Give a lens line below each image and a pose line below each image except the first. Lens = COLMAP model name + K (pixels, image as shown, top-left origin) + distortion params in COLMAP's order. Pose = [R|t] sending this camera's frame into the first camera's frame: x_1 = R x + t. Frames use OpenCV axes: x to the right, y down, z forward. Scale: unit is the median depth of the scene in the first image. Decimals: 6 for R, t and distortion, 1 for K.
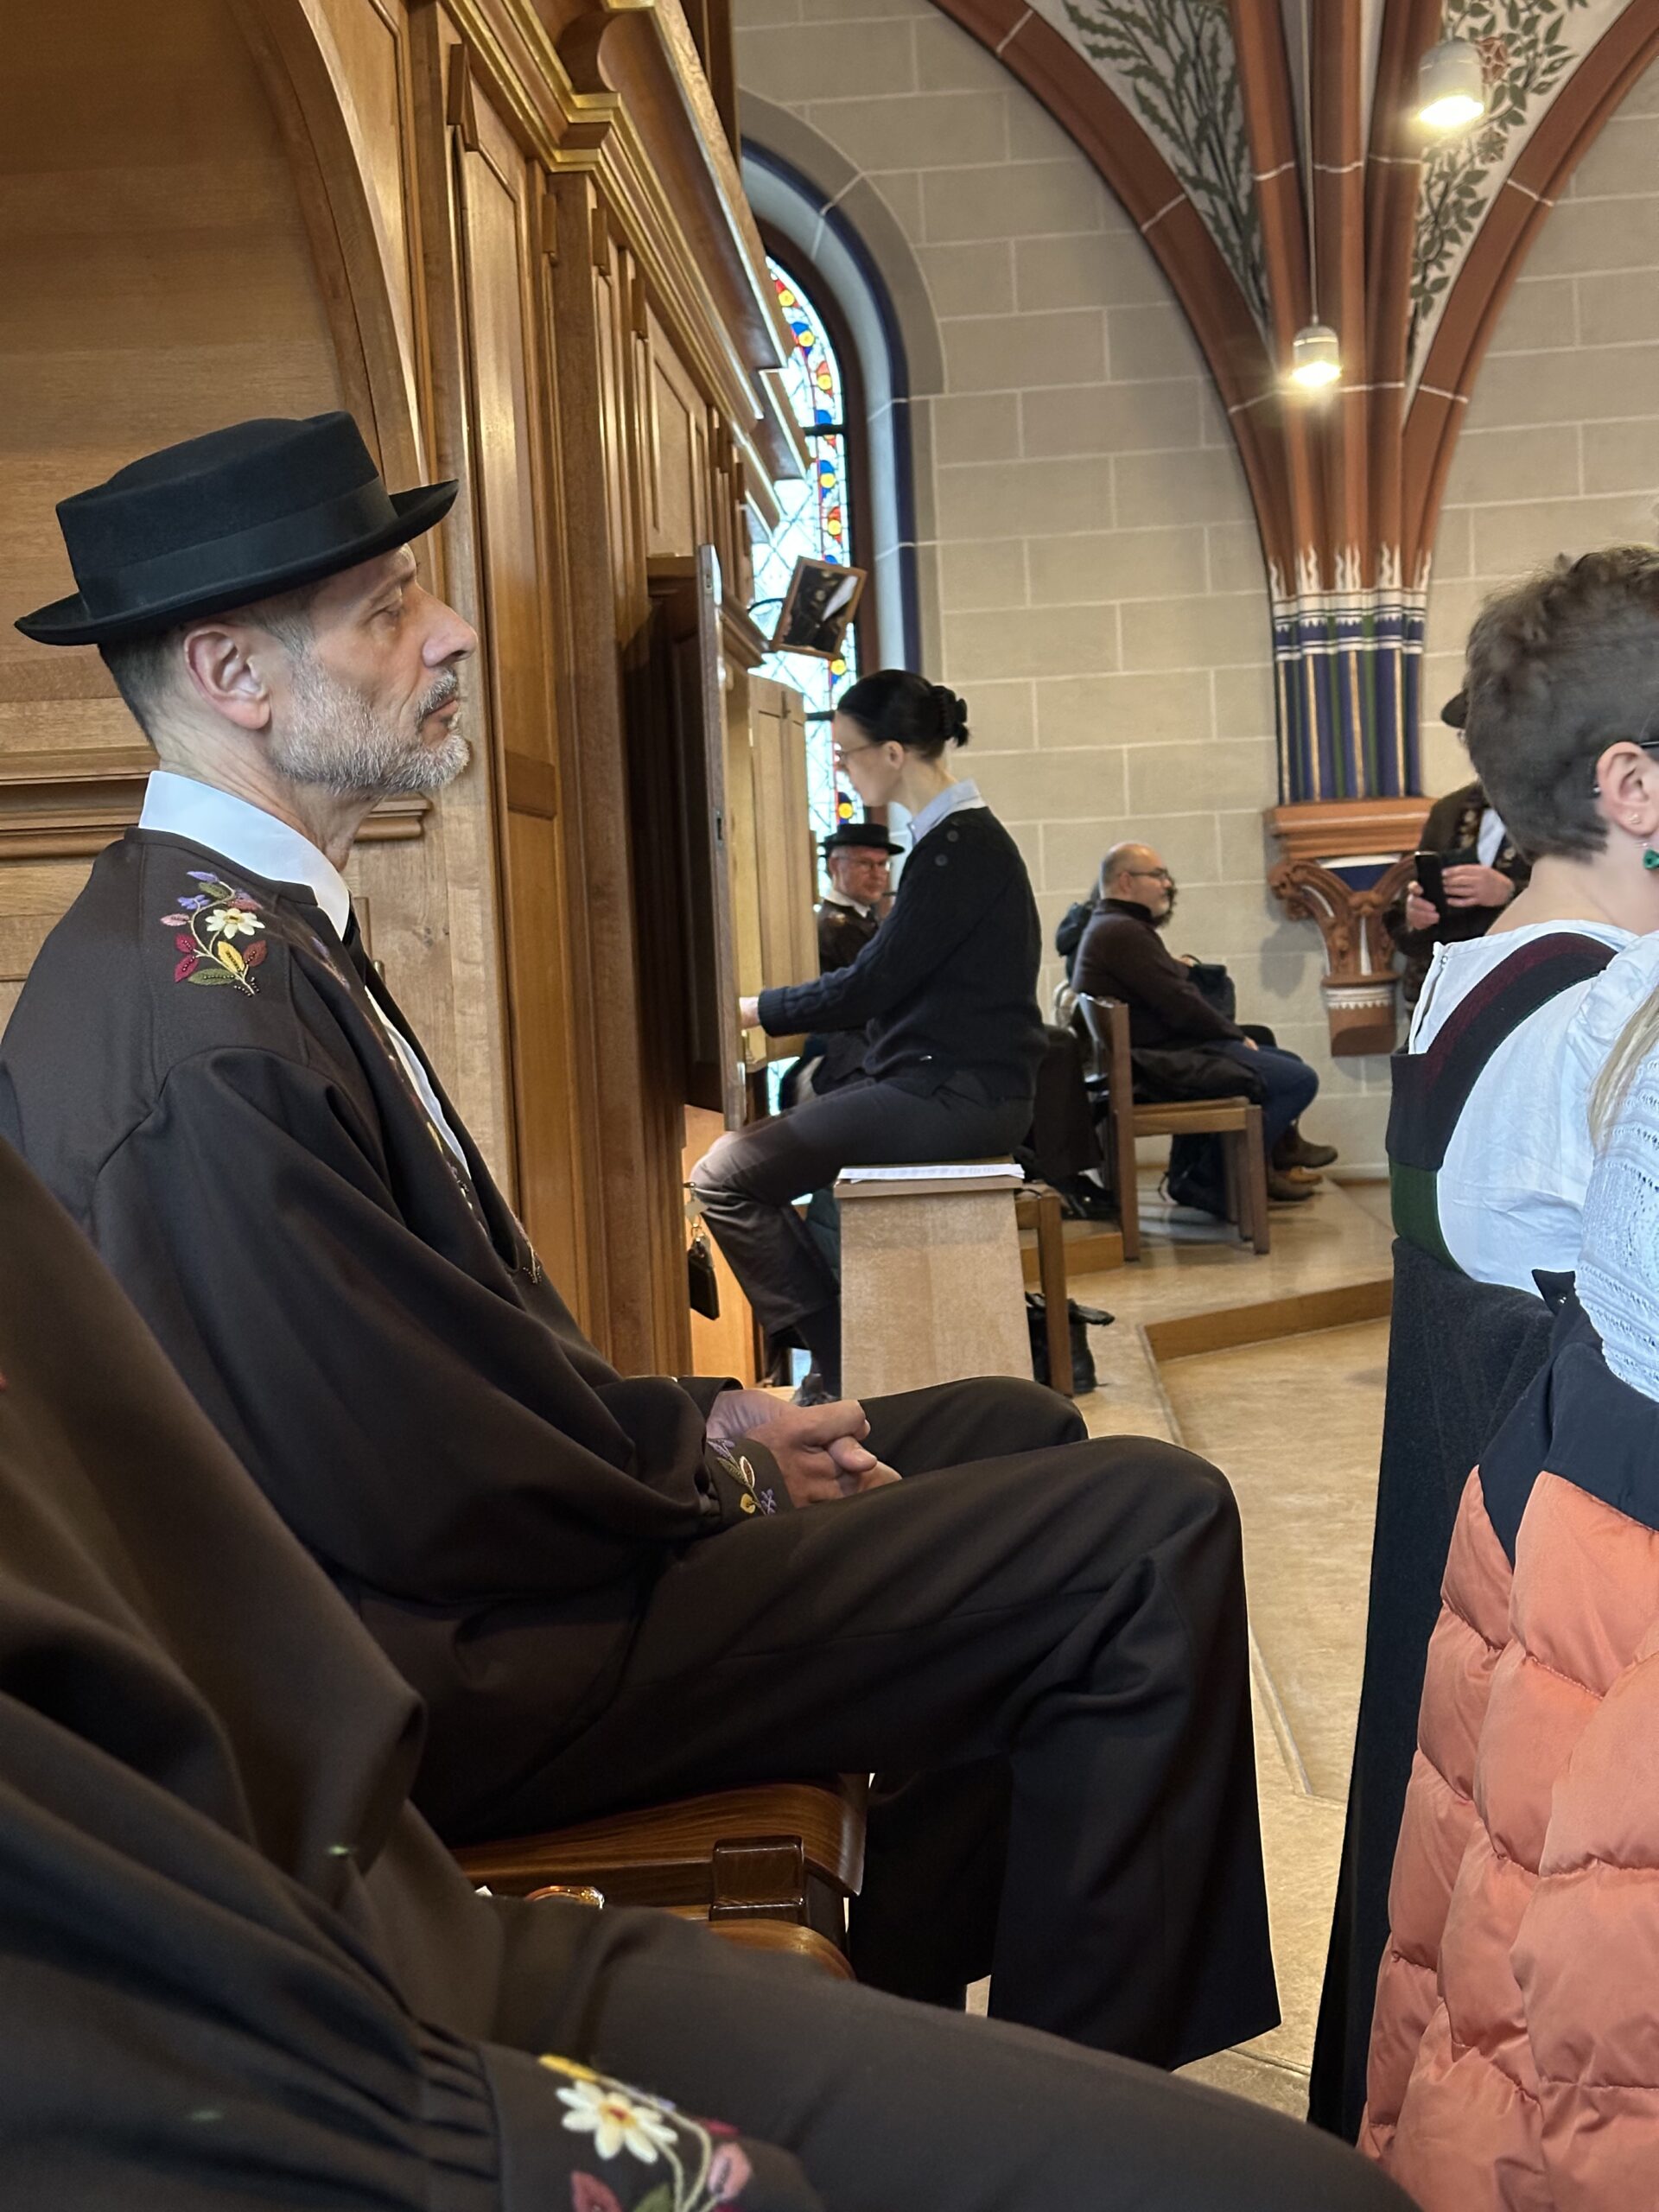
lens RADIAL K [[3100.8, 0, 800.3], [0, 3100.8, 1155.8], [0, 0, 1]] dist [0.061350, 0.000000]
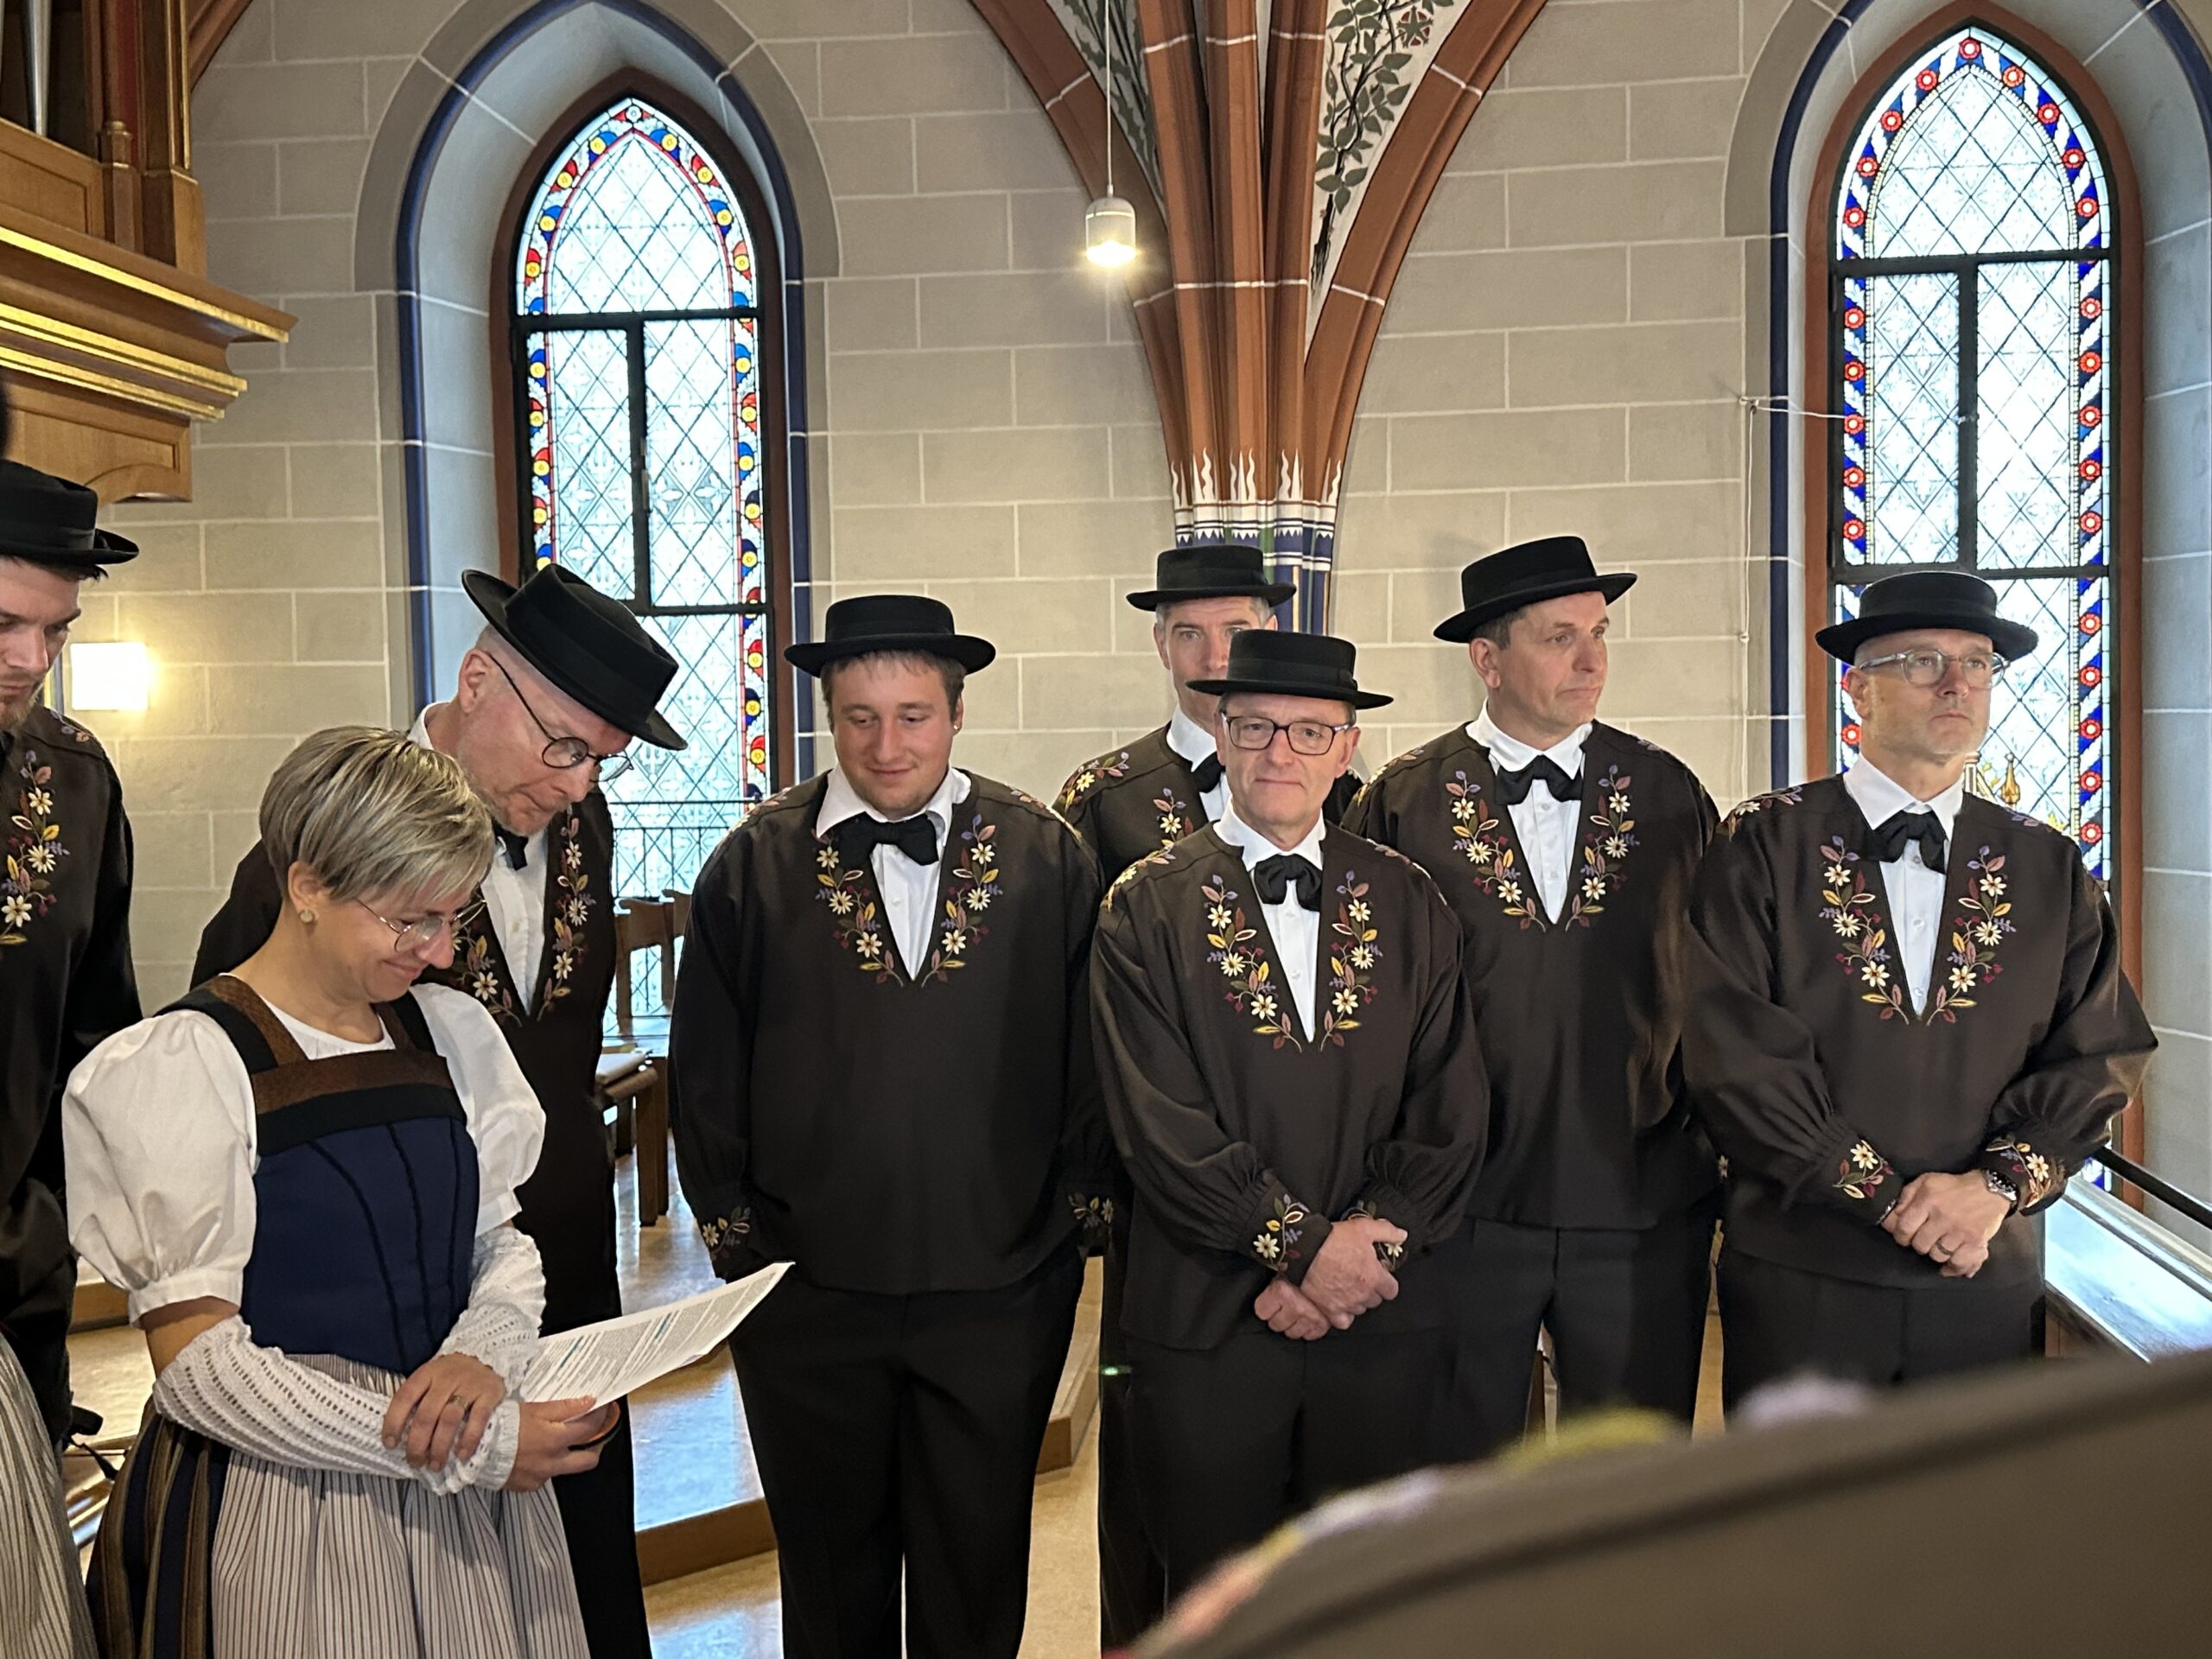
lens RADIAL K [[2319.5, 0, 1111.0], [0, 2319.5, 883.7], [0, 0, 1]] dist [0.005084, 0.000000]
pose [[0.998187, 0.041552, -0.043542, 0.169678], [-0.041581, 0.999135, 0.000250, -0.066188], [0.043514, 0.001561, 0.999052, 0.308190]]
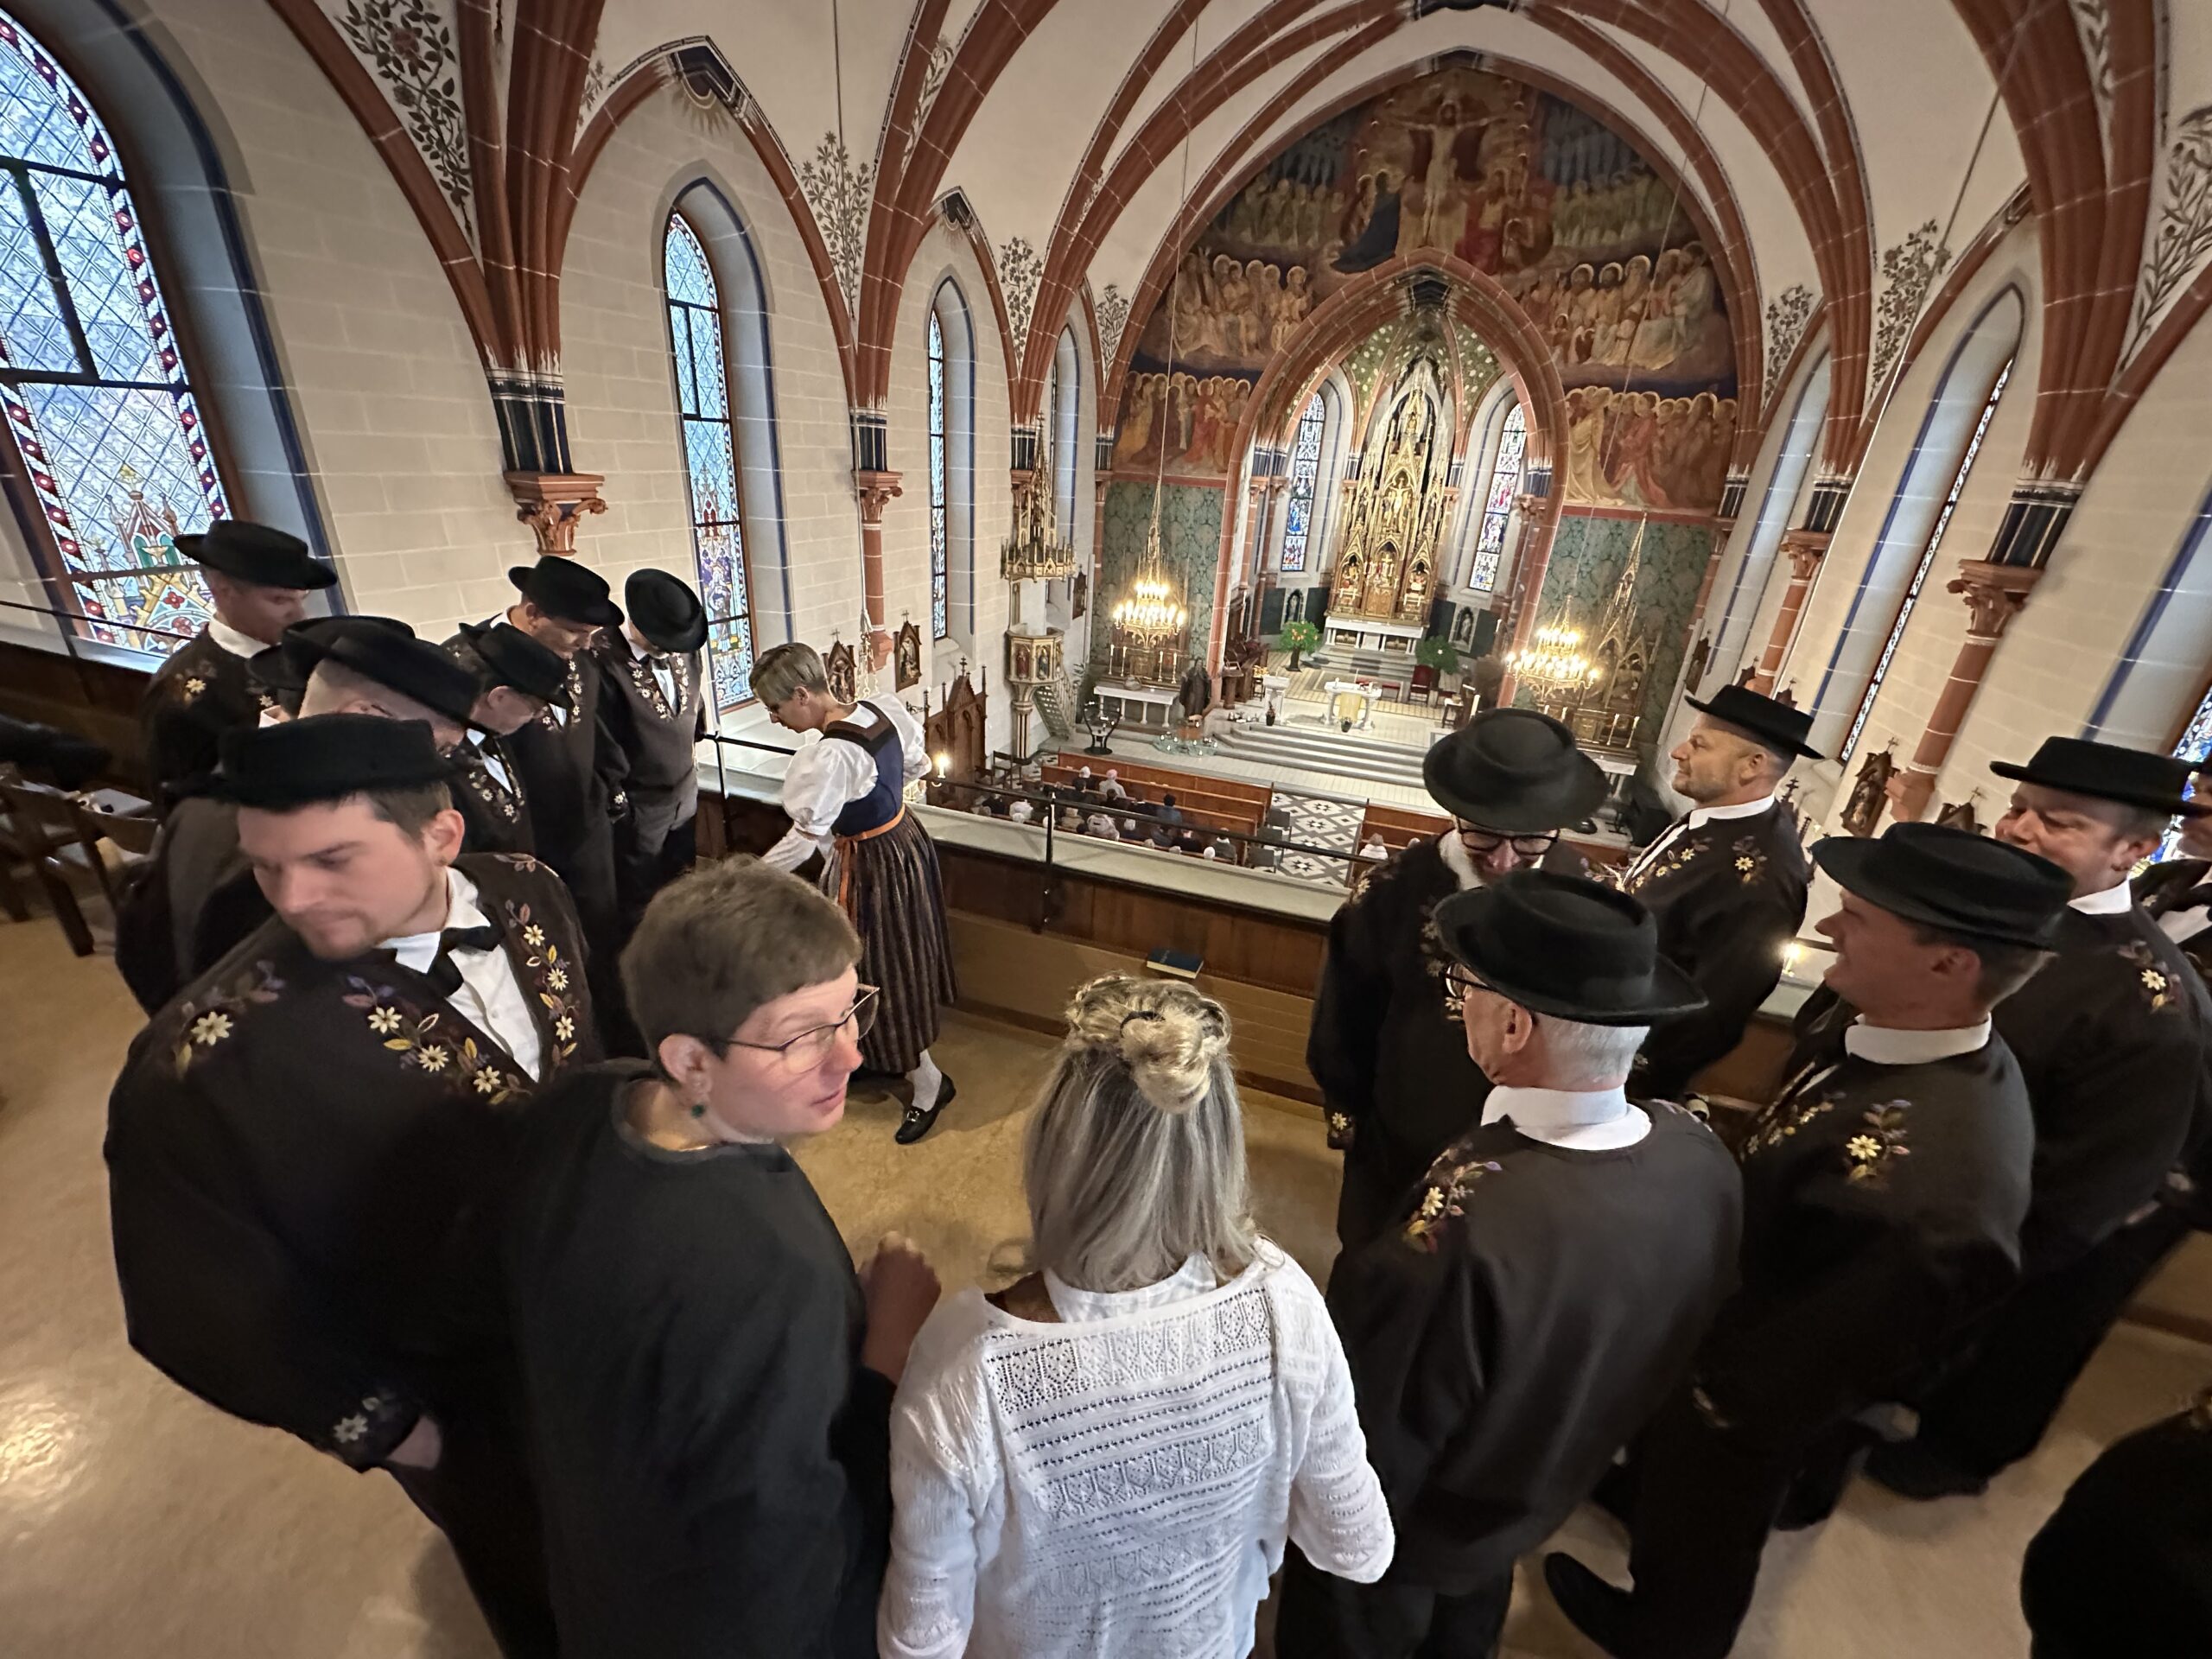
lens RADIAL K [[874.5, 0, 1102.0], [0, 874.5, 830.5], [0, 0, 1]] dist [-0.007147, 0.000913]
pose [[0.251640, -0.319847, 0.913441, 0.037569], [-0.020458, 0.941844, 0.335428, -0.114343], [-0.967605, -0.103095, 0.230462, 0.391421]]
